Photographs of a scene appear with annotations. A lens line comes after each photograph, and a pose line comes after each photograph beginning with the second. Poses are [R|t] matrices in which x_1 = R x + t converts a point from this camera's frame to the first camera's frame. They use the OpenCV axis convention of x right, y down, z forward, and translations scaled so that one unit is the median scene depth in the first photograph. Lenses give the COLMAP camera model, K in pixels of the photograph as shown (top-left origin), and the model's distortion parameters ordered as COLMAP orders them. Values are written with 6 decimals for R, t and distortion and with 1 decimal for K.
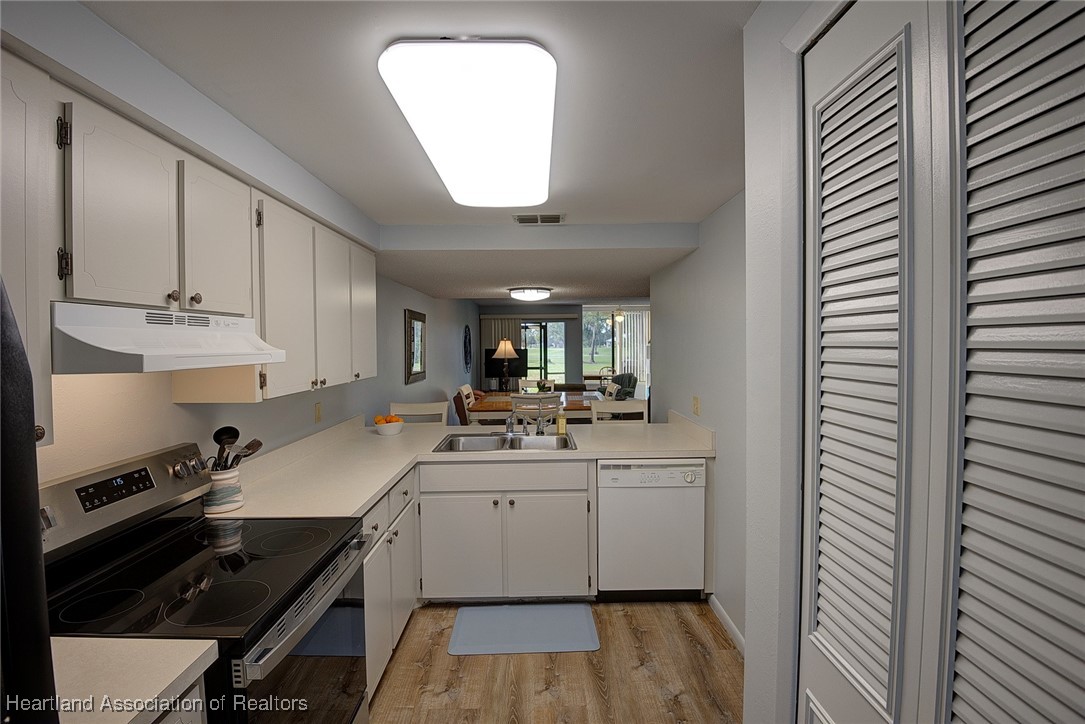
lens RADIAL K [[506.9, 0, 529.2], [0, 506.9, 349.1], [0, 0, 1]] dist [-0.004216, -0.000174]
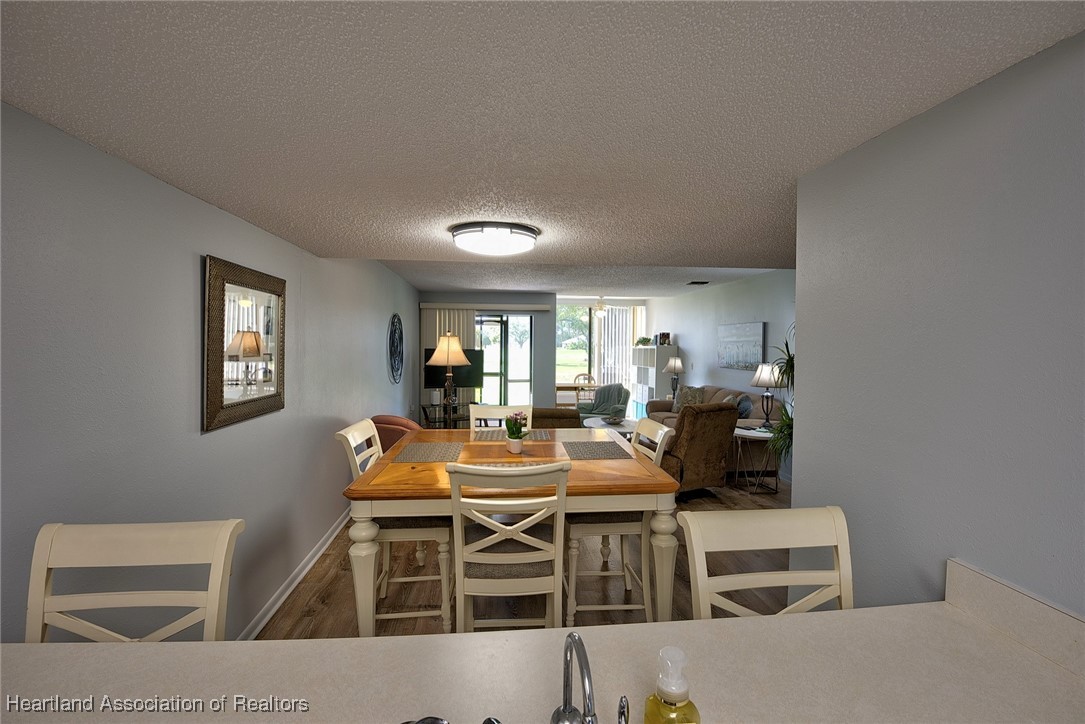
lens RADIAL K [[506.9, 0, 529.2], [0, 506.9, 349.1], [0, 0, 1]] dist [-0.004216, -0.000174]
pose [[0.995850, 0.017562, 0.089302, -0.003278], [-0.017541, 0.999846, -0.001023, -0.001919], [-0.089306, -0.000548, 0.996004, 0.250374]]
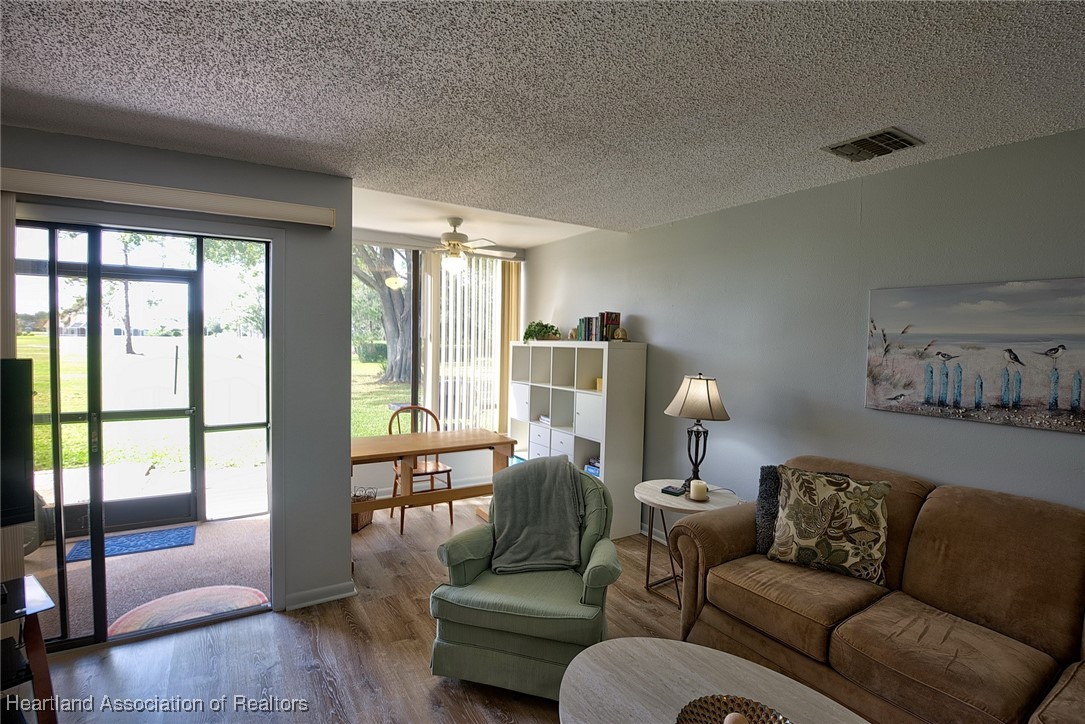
lens RADIAL K [[506.9, 0, 529.2], [0, 506.9, 349.1], [0, 0, 1]] dist [-0.004216, -0.000174]
pose [[0.849853, 0.013136, 0.526855, 0.051746], [-0.020816, 0.999746, 0.008651, -0.009152], [-0.526608, -0.018319, 0.849911, 0.791595]]
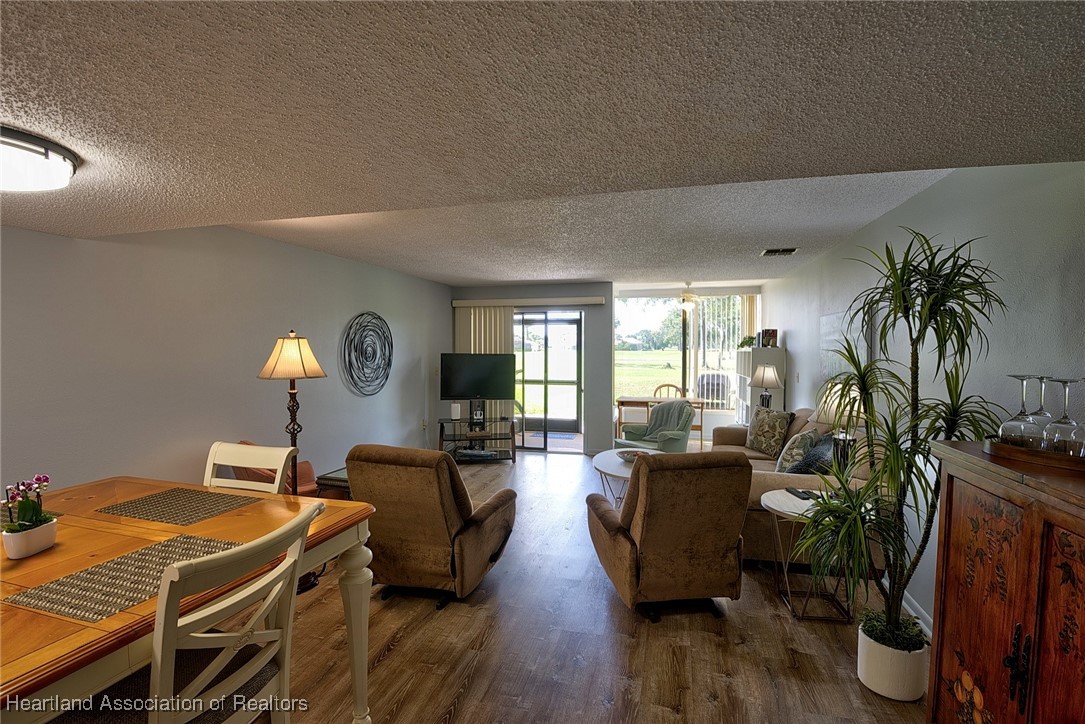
lens RADIAL K [[506.9, 0, 529.2], [0, 506.9, 349.1], [0, 0, 1]] dist [-0.004216, -0.000174]
pose [[0.962224, 0.010761, -0.272046, 0.188248], [-0.011183, 0.999937, -0.000002, -0.007582], [0.272029, 0.003044, 0.962284, 0.419684]]
